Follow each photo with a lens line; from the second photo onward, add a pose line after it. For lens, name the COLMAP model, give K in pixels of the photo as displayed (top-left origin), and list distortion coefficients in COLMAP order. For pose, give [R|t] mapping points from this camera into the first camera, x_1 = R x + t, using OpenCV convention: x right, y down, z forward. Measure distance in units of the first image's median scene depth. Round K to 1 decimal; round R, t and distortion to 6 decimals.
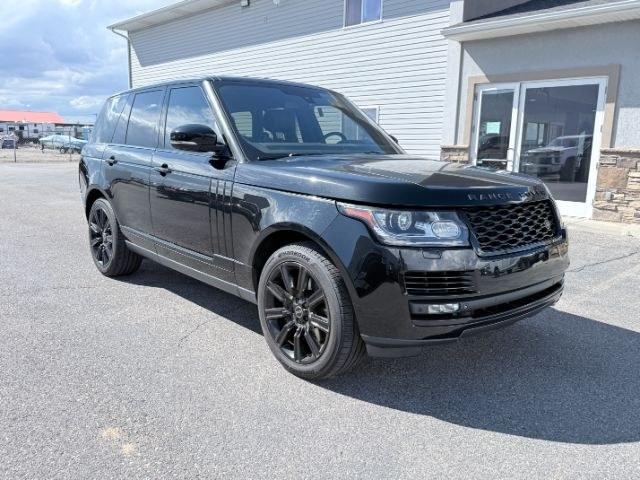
lens RADIAL K [[530.3, 0, 315.1], [0, 530.3, 238.1], [0, 0, 1]] dist [0.049774, -0.067120]
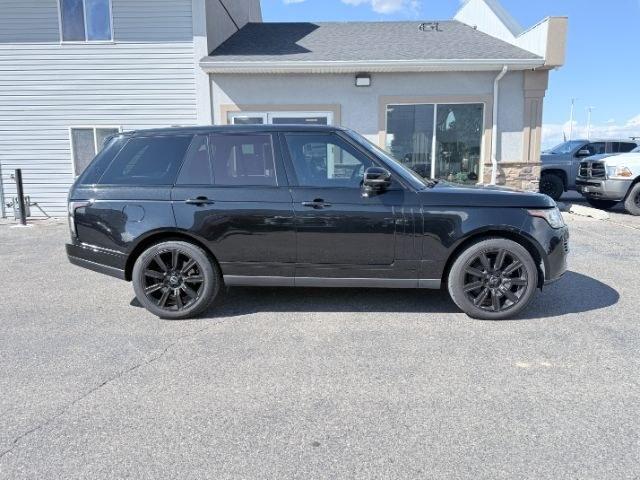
lens RADIAL K [[530.3, 0, 306.9], [0, 530.3, 246.0], [0, 0, 1]] dist [0.049774, -0.067120]
pose [[0.702572, -0.142847, 0.697128, -0.430770], [0.150712, 0.987291, 0.050415, -0.034614], [-0.695470, 0.069645, 0.715172, 0.081366]]
